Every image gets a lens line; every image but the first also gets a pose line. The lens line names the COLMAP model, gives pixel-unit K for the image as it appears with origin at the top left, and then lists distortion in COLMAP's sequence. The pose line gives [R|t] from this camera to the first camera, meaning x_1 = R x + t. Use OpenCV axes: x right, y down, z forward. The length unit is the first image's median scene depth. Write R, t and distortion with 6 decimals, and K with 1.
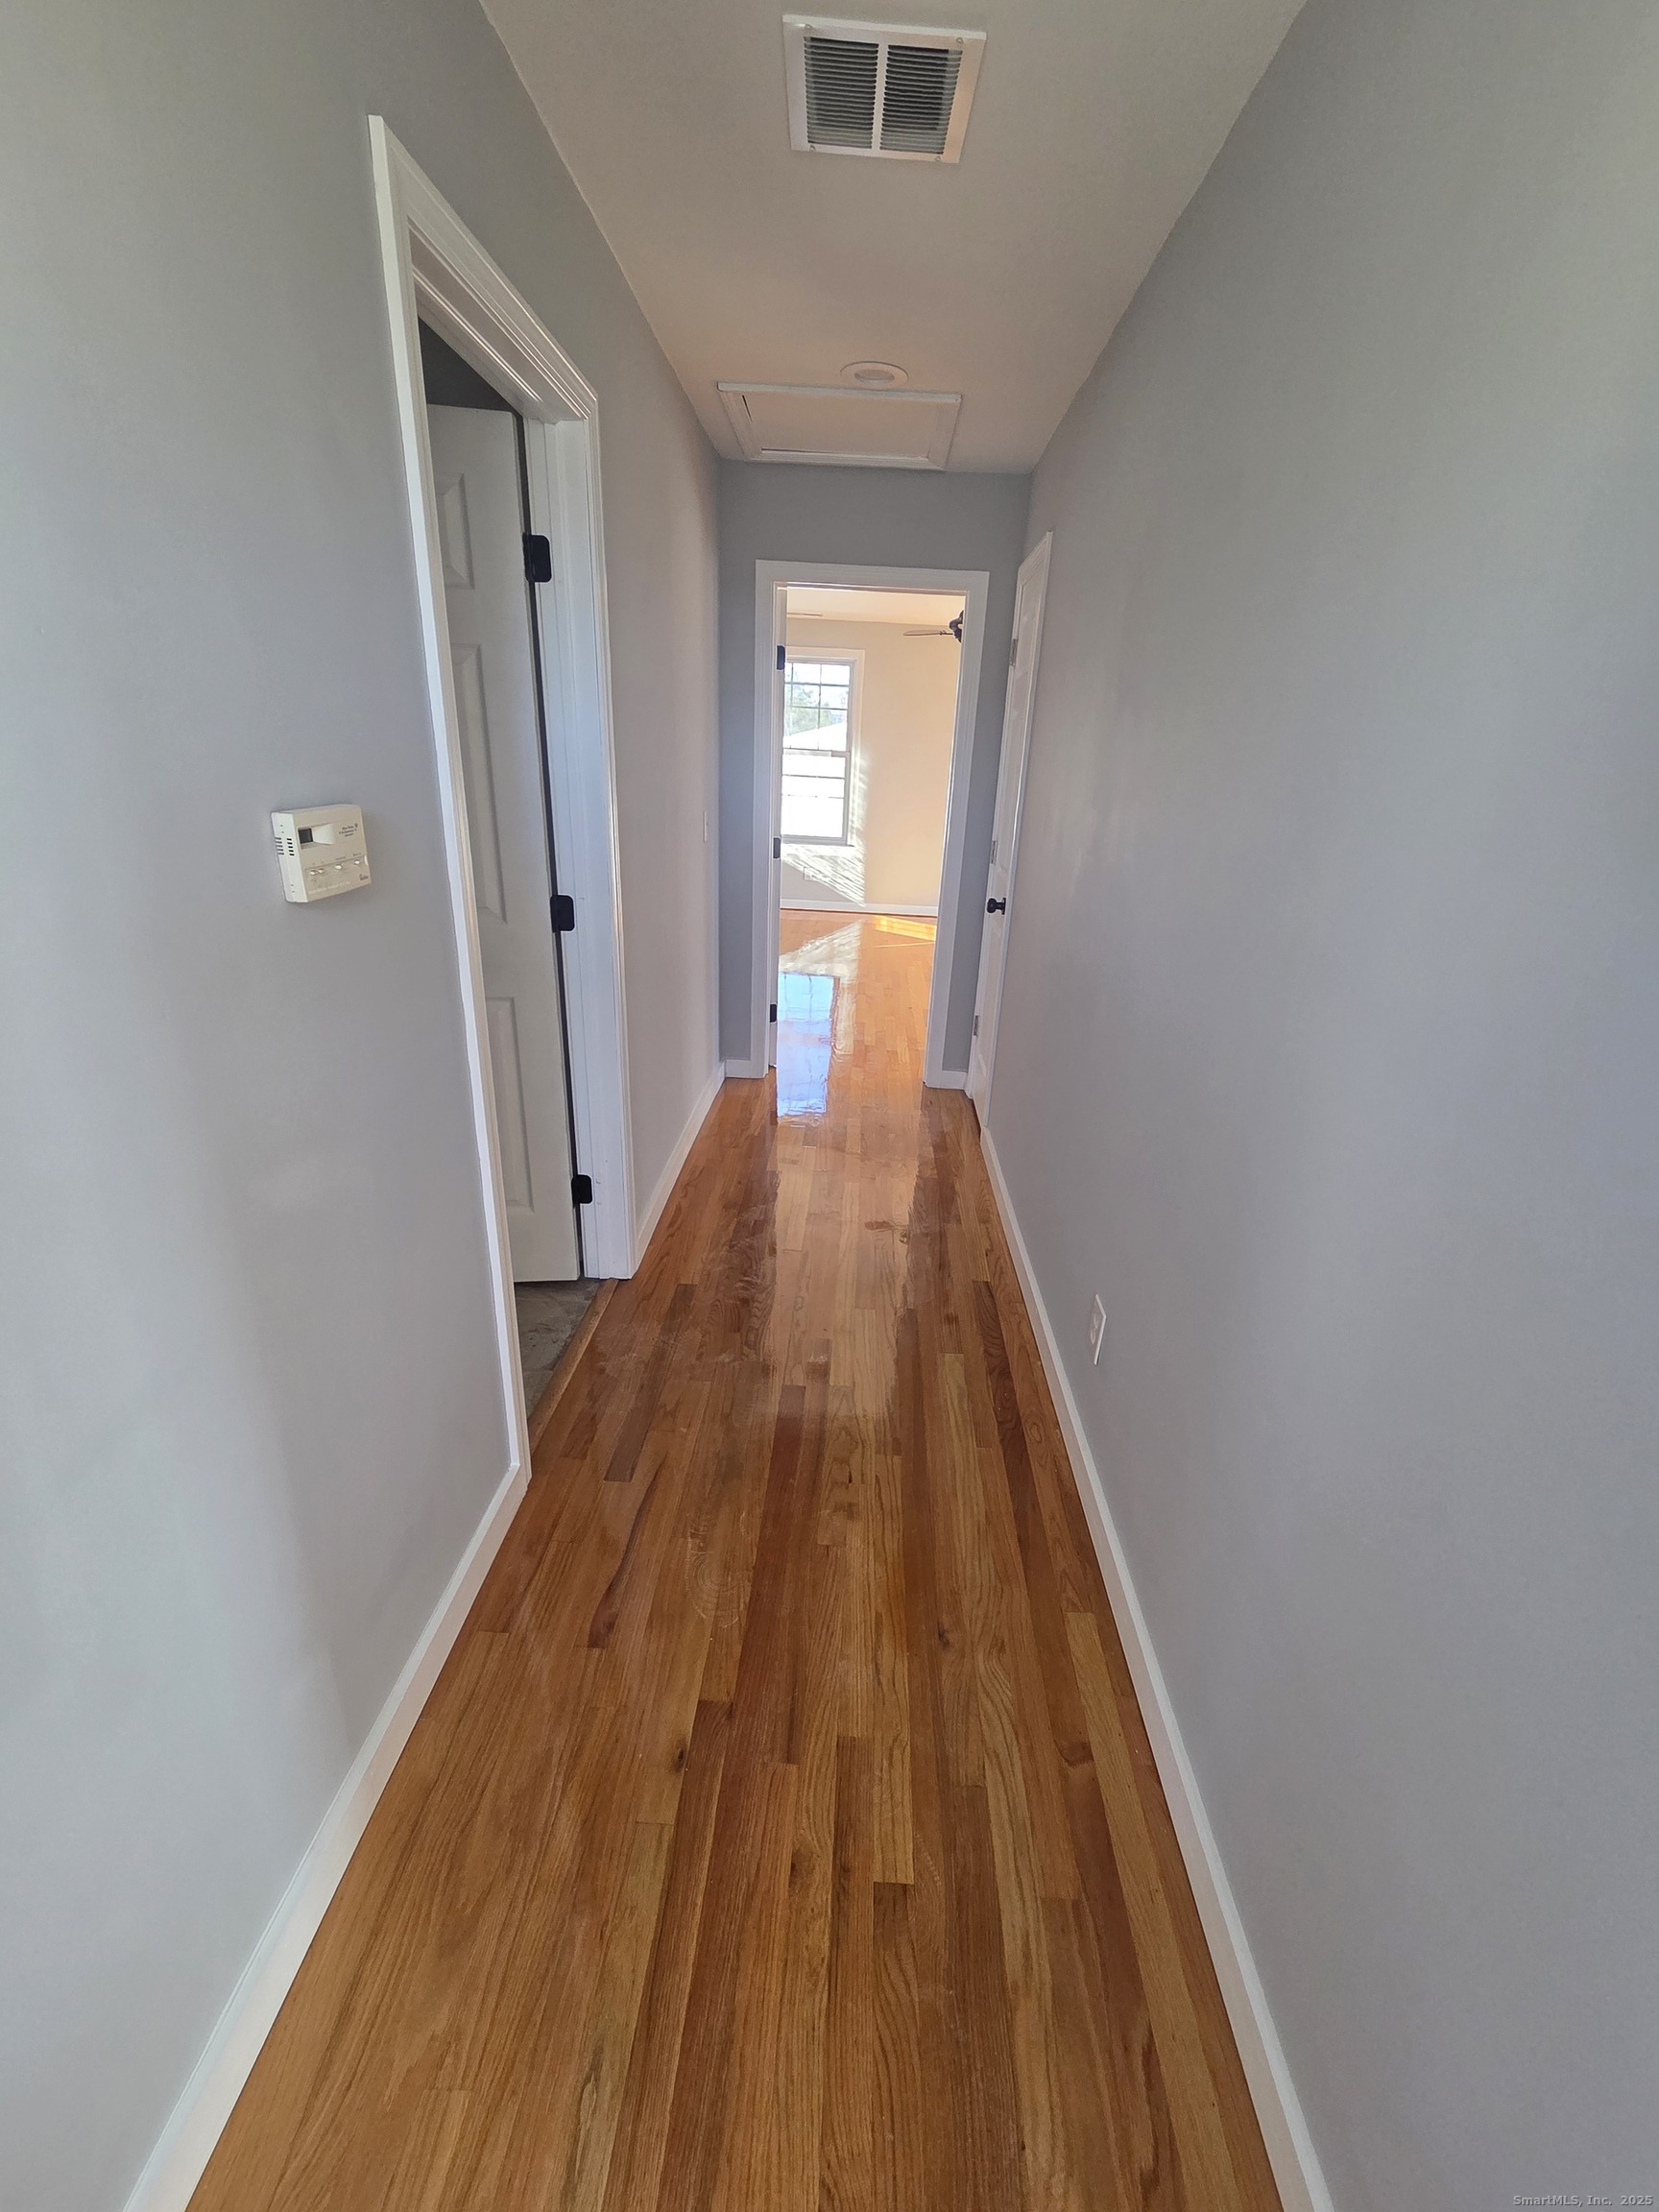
lens RADIAL K [[907.8, 0, 828.8], [0, 907.8, 1115.1], [0, 0, 1]] dist [0.003946, -0.001204]
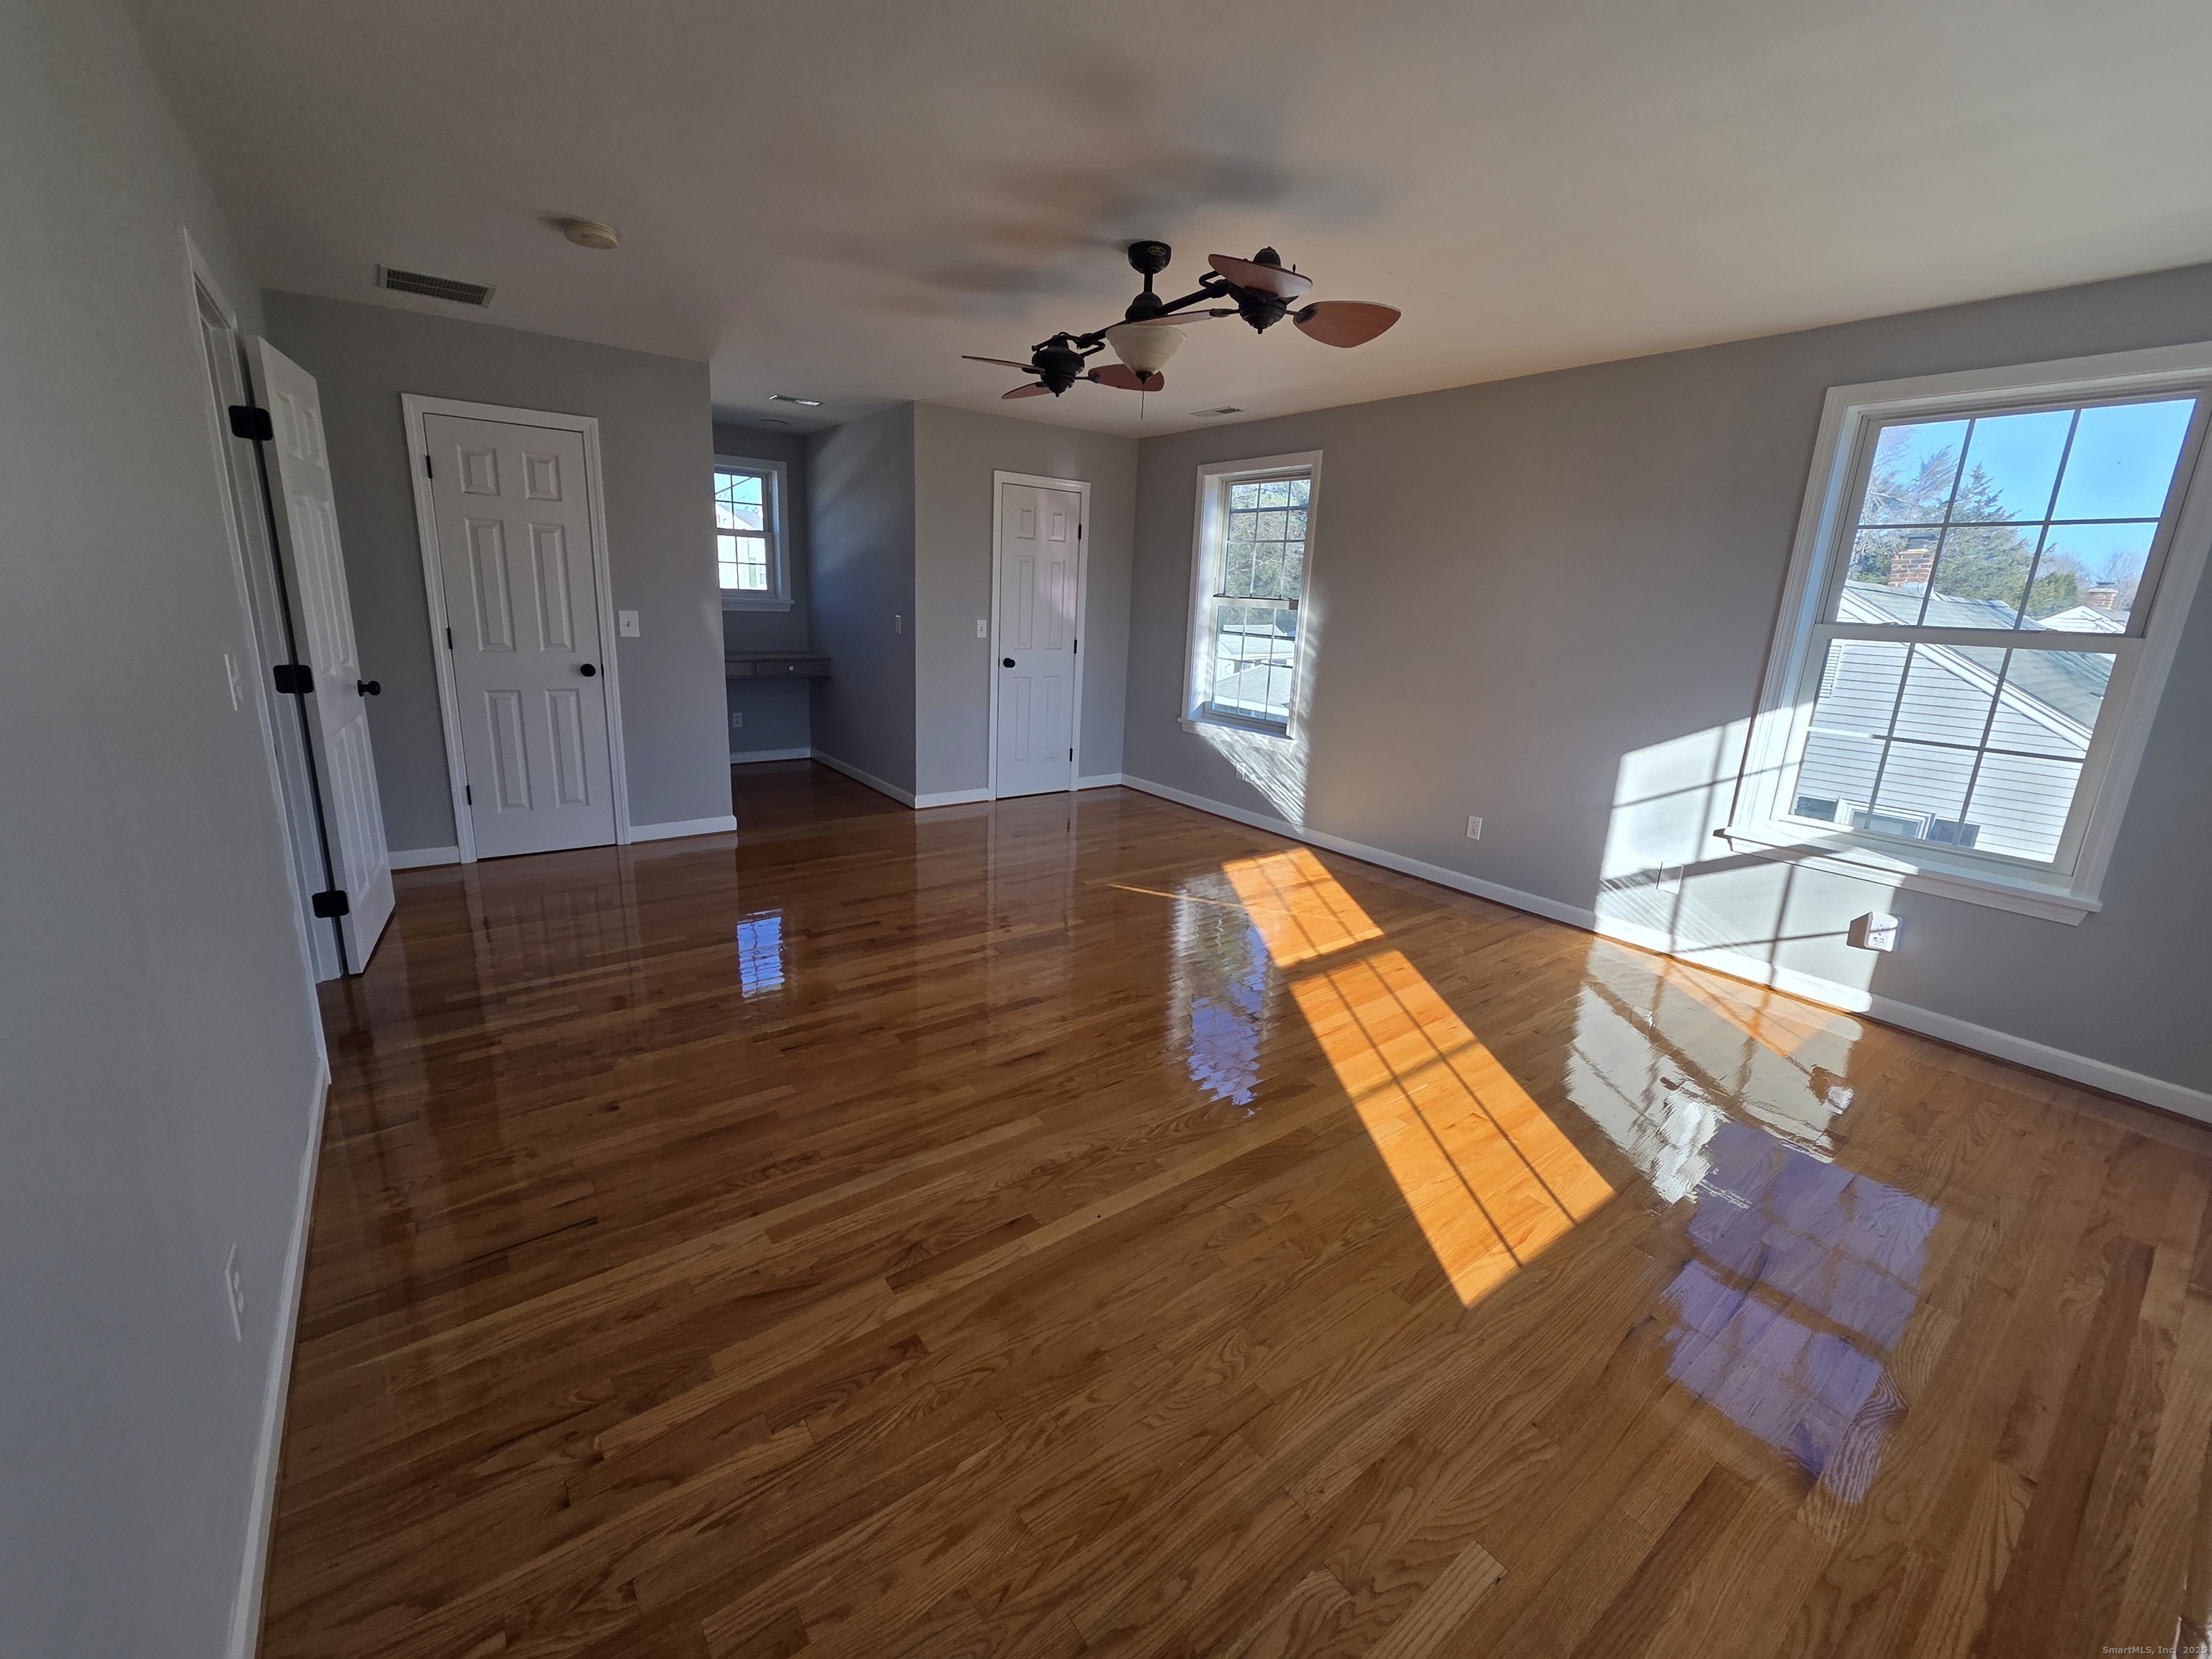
lens RADIAL K [[907.8, 0, 1100.3], [0, 907.8, 819.6], [0, 0, 1]] dist [0.003946, -0.001204]
pose [[0.635721, 0.164921, -0.754095, 0.434798], [-0.303738, 0.951548, -0.047954, -0.167425], [0.709649, 0.259533, 0.655012, 0.488105]]
